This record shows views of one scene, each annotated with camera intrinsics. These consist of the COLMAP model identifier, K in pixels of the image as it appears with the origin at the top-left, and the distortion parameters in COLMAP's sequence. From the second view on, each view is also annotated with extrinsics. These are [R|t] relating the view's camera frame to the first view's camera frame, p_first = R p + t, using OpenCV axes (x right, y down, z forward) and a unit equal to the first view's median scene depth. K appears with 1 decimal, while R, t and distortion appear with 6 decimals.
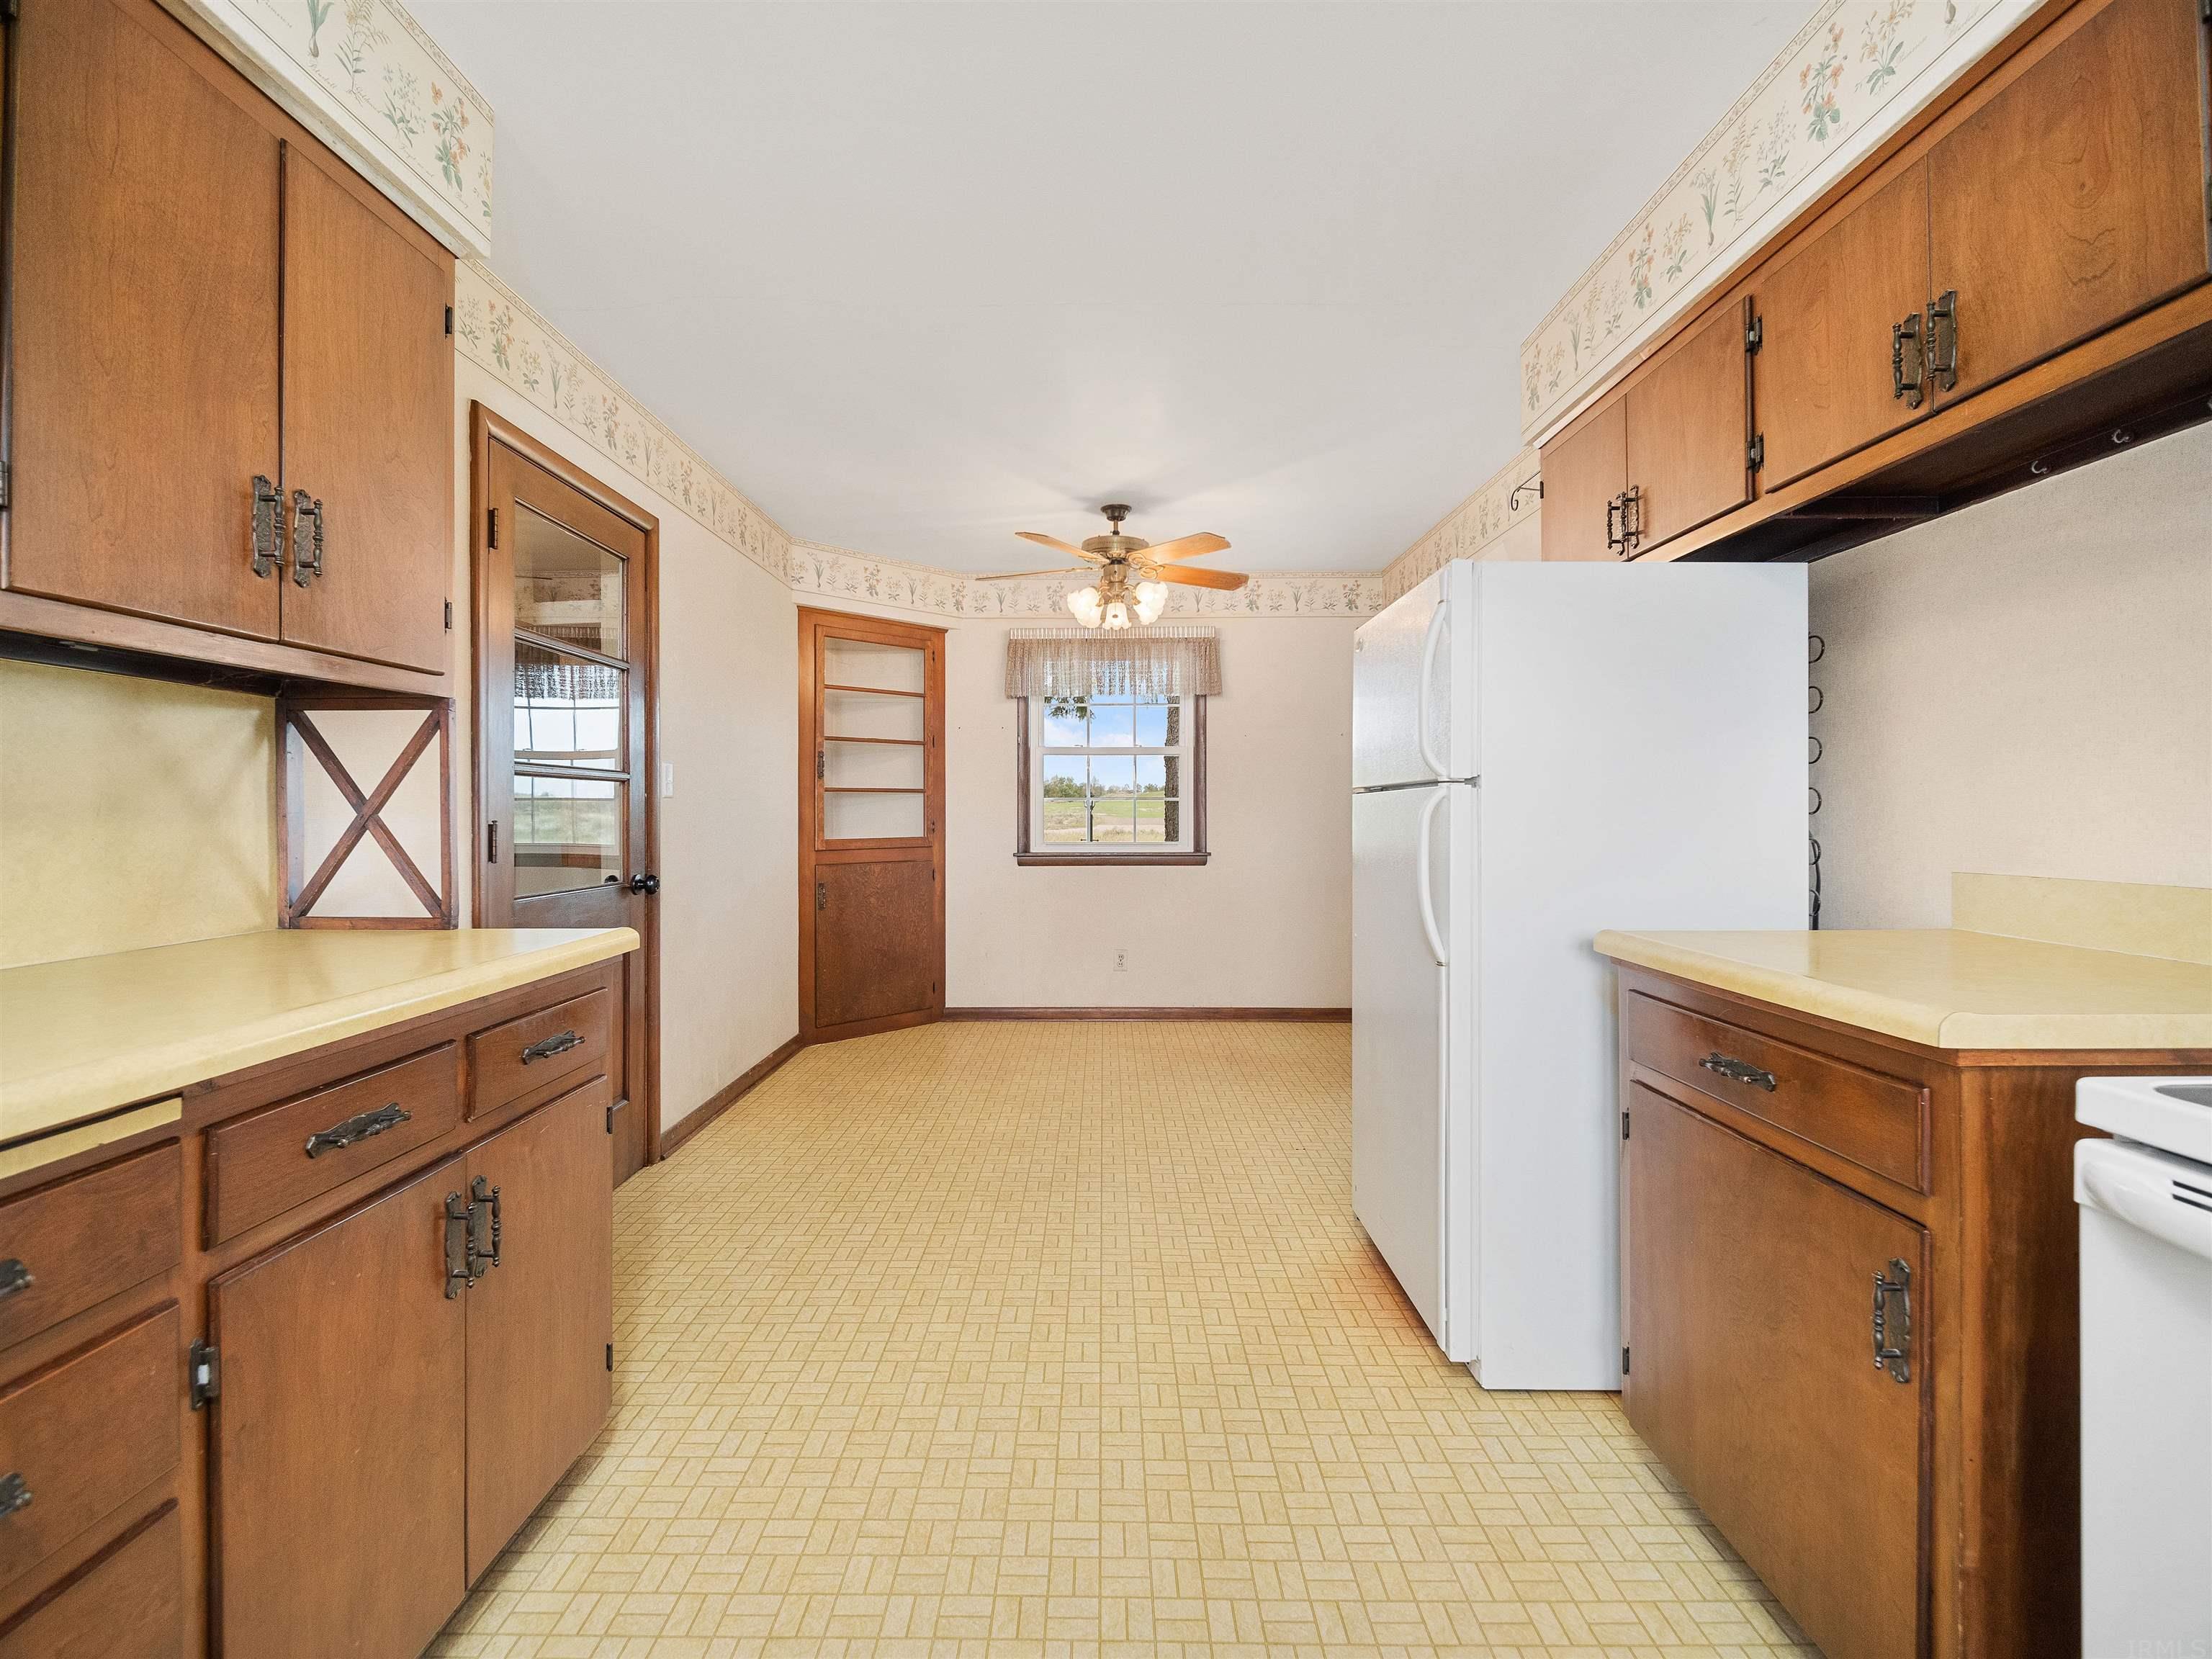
lens RADIAL K [[991.6, 0, 1078.6], [0, 991.6, 816.7], [0, 0, 1]] dist [-0.009505, -0.000797]
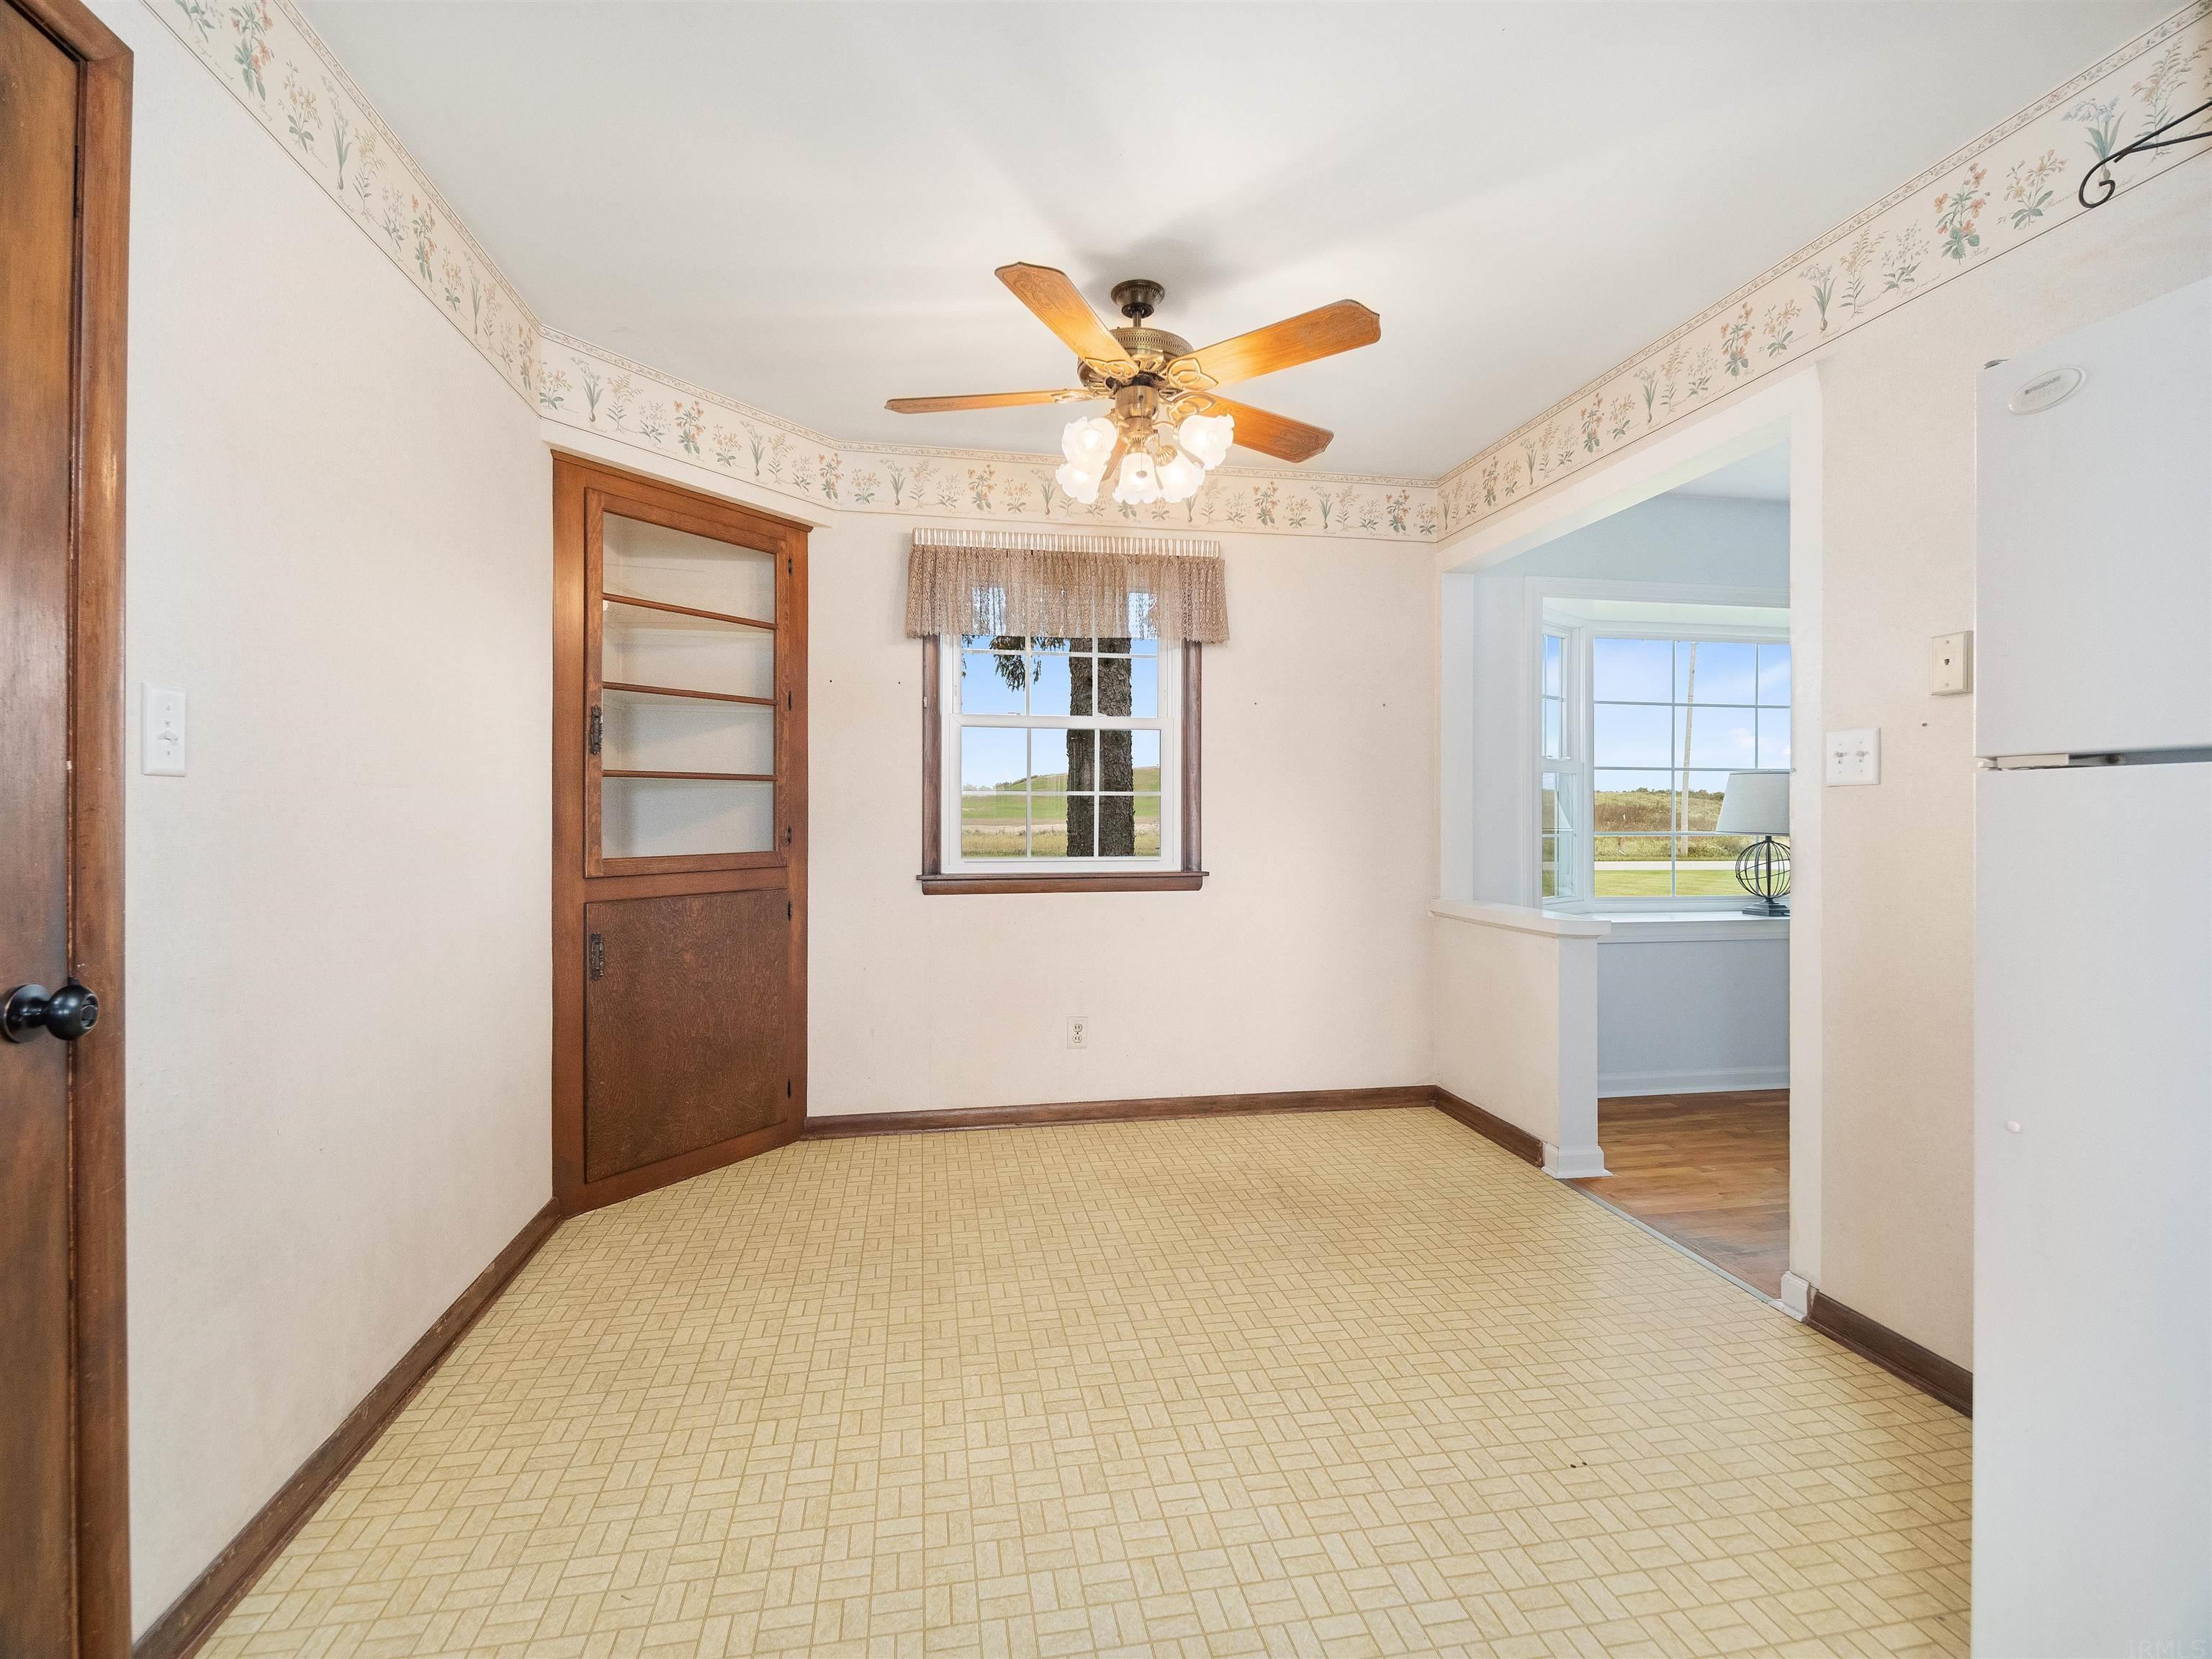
lens RADIAL K [[991.6, 0, 1098.9], [0, 991.6, 817.6], [0, 0, 1]] dist [-0.009505, -0.000797]
pose [[0.980213, 0.000565, 0.197945, -0.078427], [-0.000973, 0.999998, 0.001960, -0.002618], [-0.197944, -0.002114, 0.980211, 0.344054]]
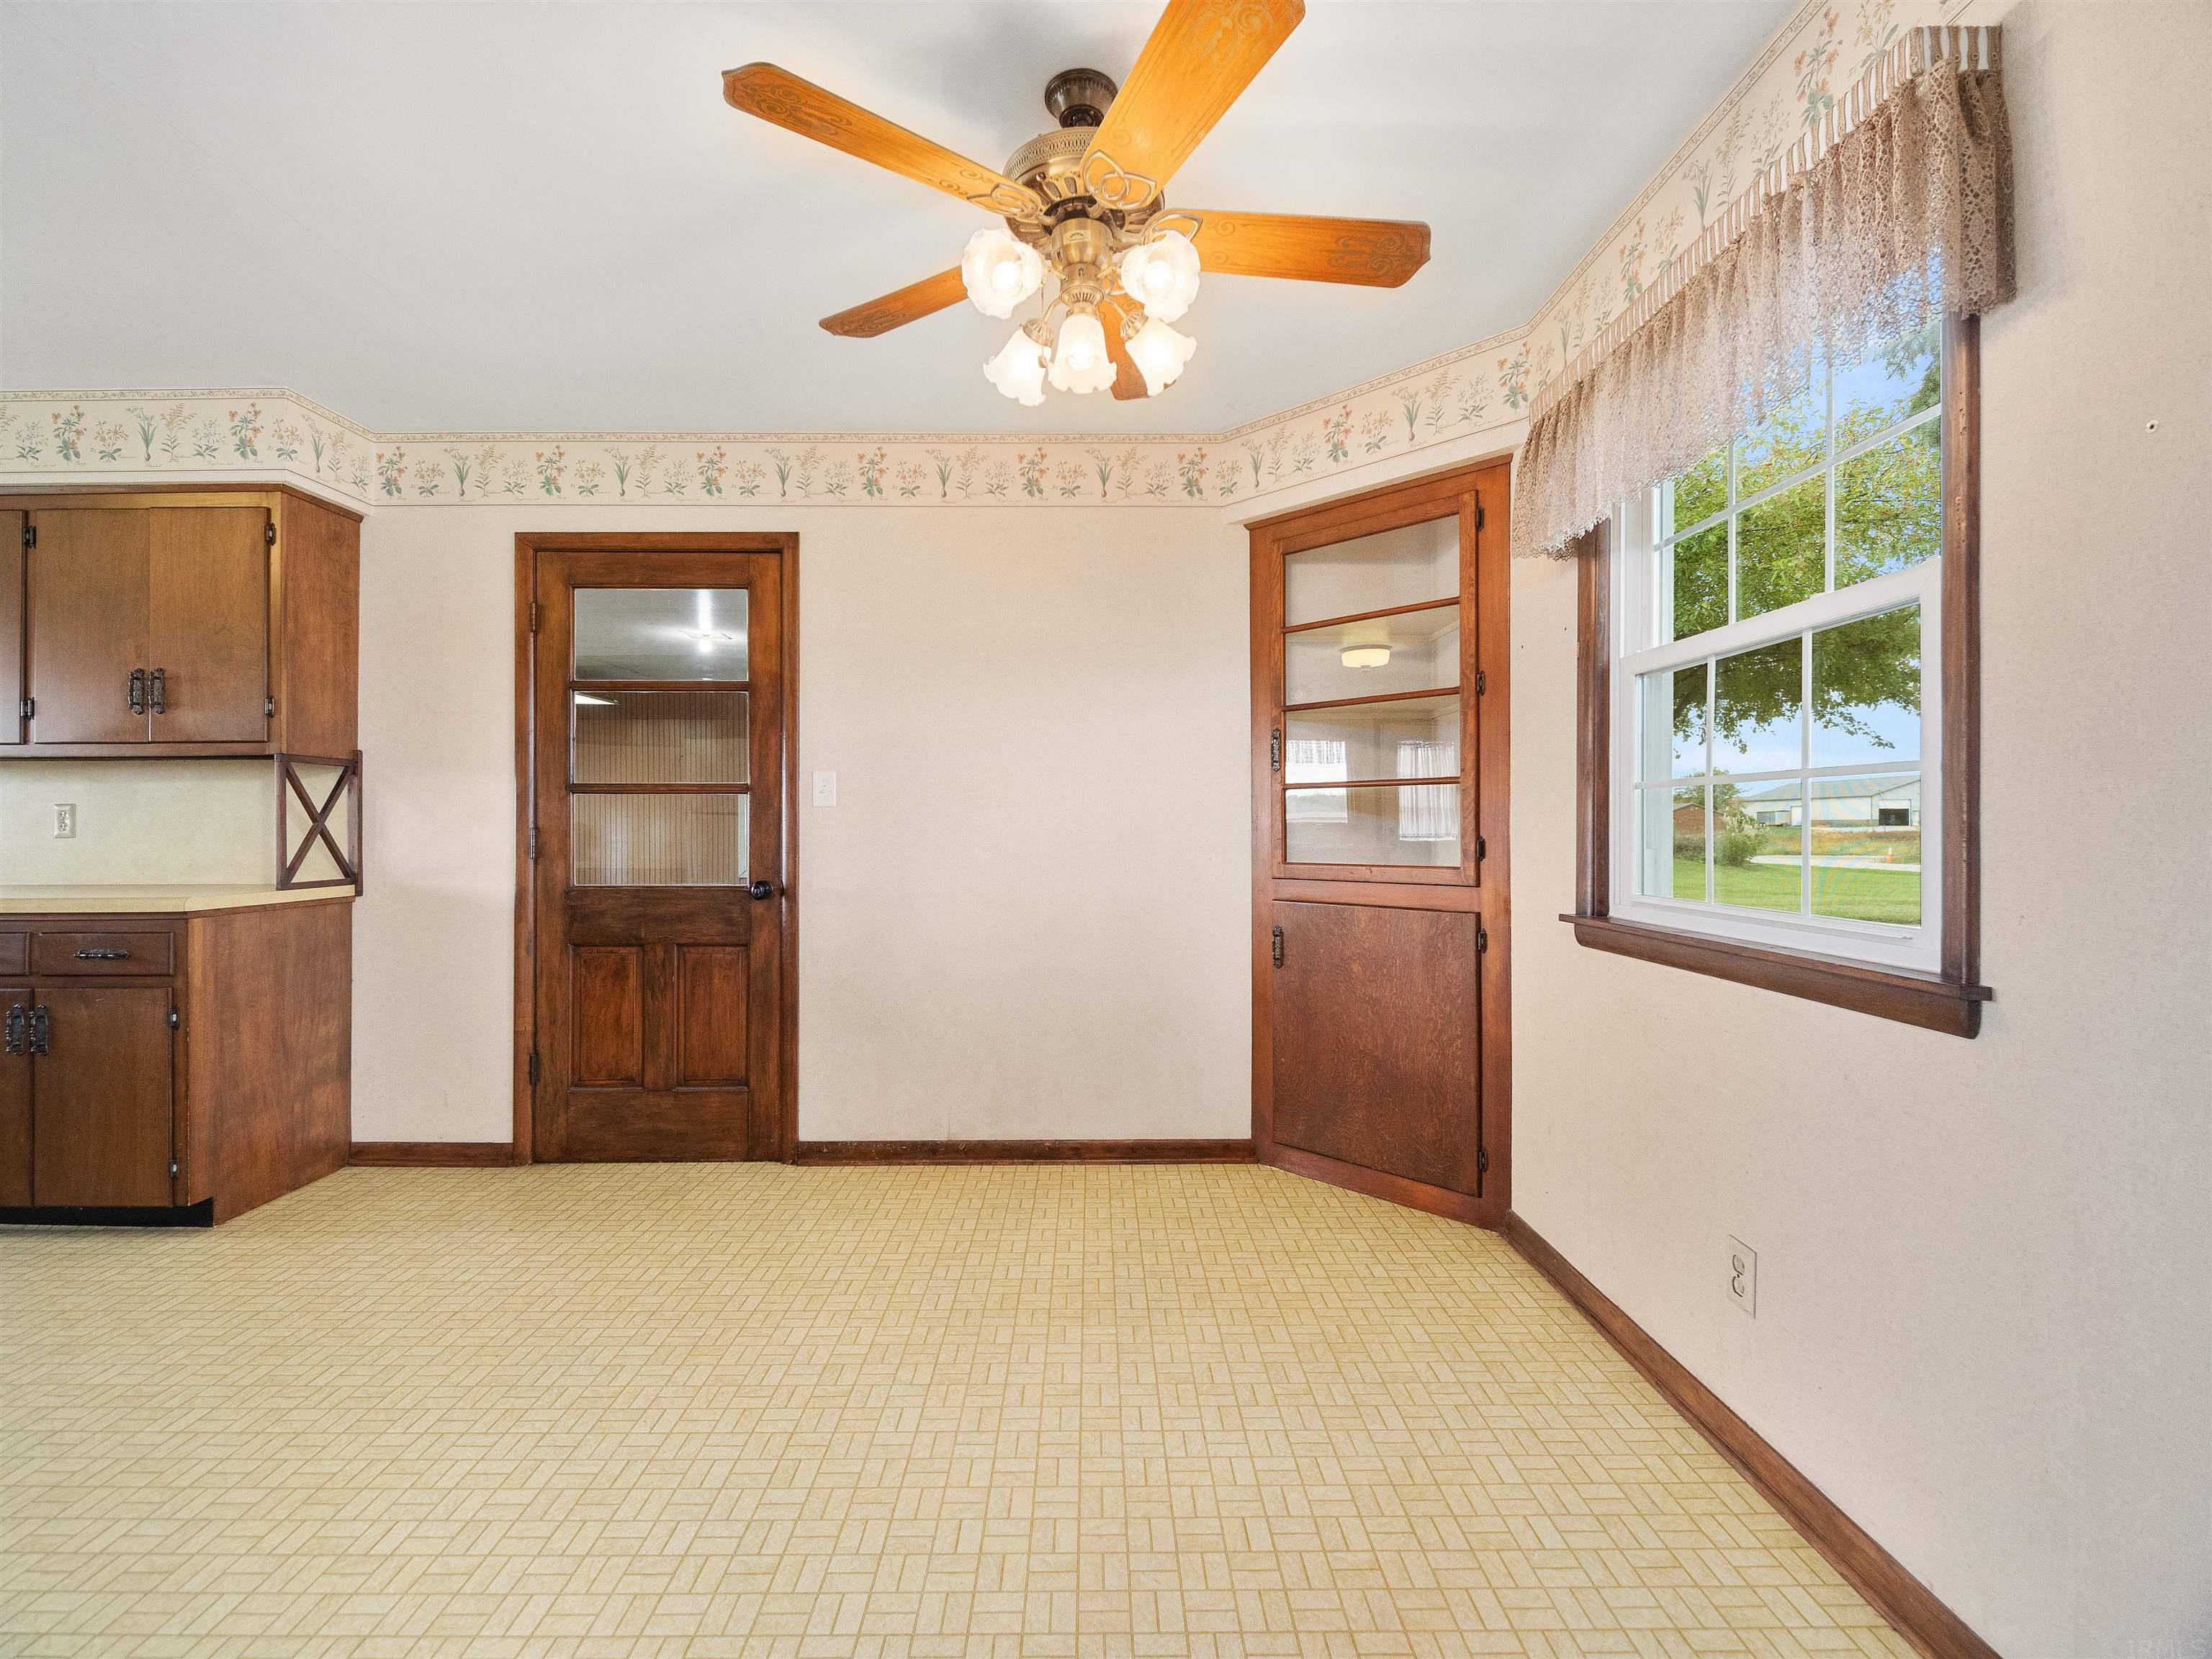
lens RADIAL K [[991.6, 0, 1084.6], [0, 991.6, 825.8], [0, 0, 1]] dist [-0.009505, -0.000797]
pose [[0.017540, 0.003263, -0.999841, 0.370360], [-0.003744, 0.999988, 0.003198, -0.002534], [0.999839, 0.003687, 0.017552, 0.792850]]
